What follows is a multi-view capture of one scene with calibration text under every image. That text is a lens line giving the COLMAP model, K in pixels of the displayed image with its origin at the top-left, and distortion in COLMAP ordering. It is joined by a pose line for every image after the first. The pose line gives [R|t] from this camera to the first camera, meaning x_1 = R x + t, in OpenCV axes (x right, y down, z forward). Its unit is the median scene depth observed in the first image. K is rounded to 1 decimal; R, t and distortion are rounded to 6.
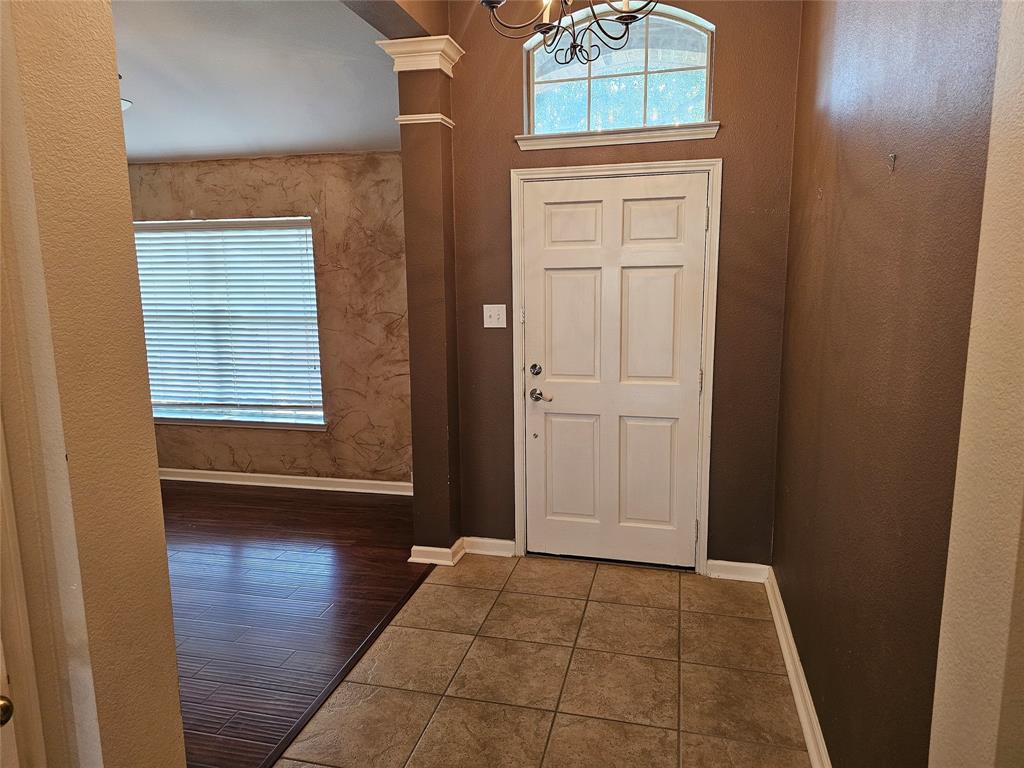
lens RADIAL K [[681.0, 0, 504.4], [0, 681.0, 383.3], [0, 0, 1]] dist [0.053334, -0.045531]
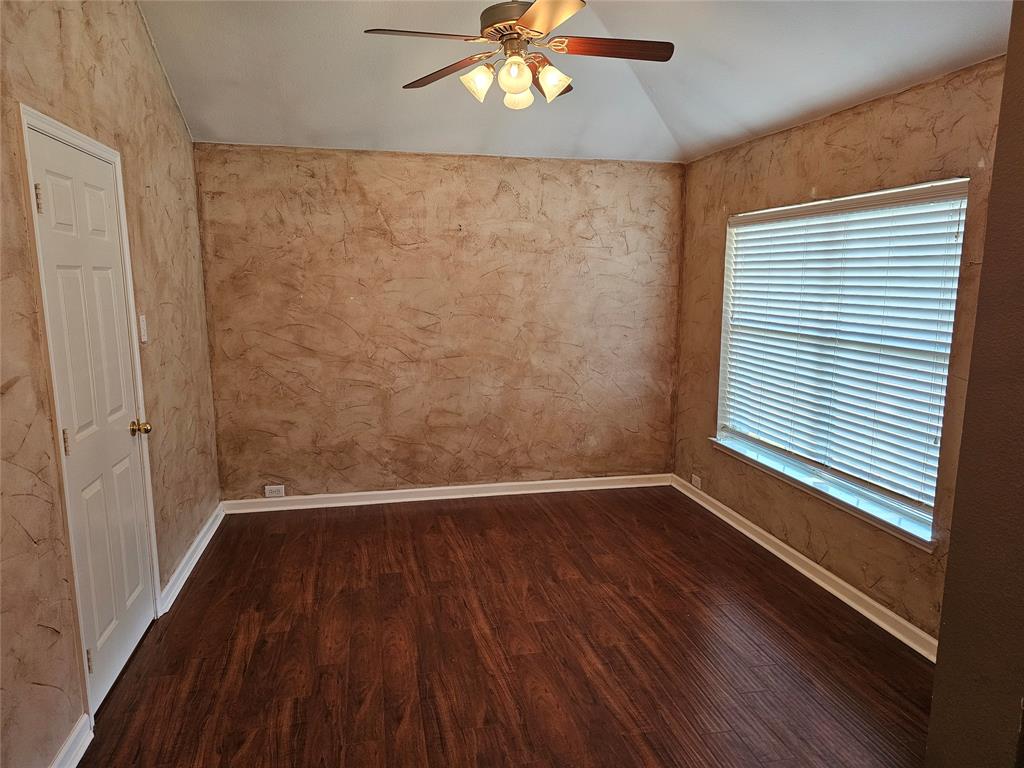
lens RADIAL K [[681.0, 0, 512.2], [0, 681.0, 389.4], [0, 0, 1]] dist [0.053334, -0.045531]
pose [[0.434033, 0.165519, -0.885561, 0.078208], [-0.164796, 0.980979, 0.102583, -0.067435], [0.885696, 0.101413, 0.453054, 0.419526]]
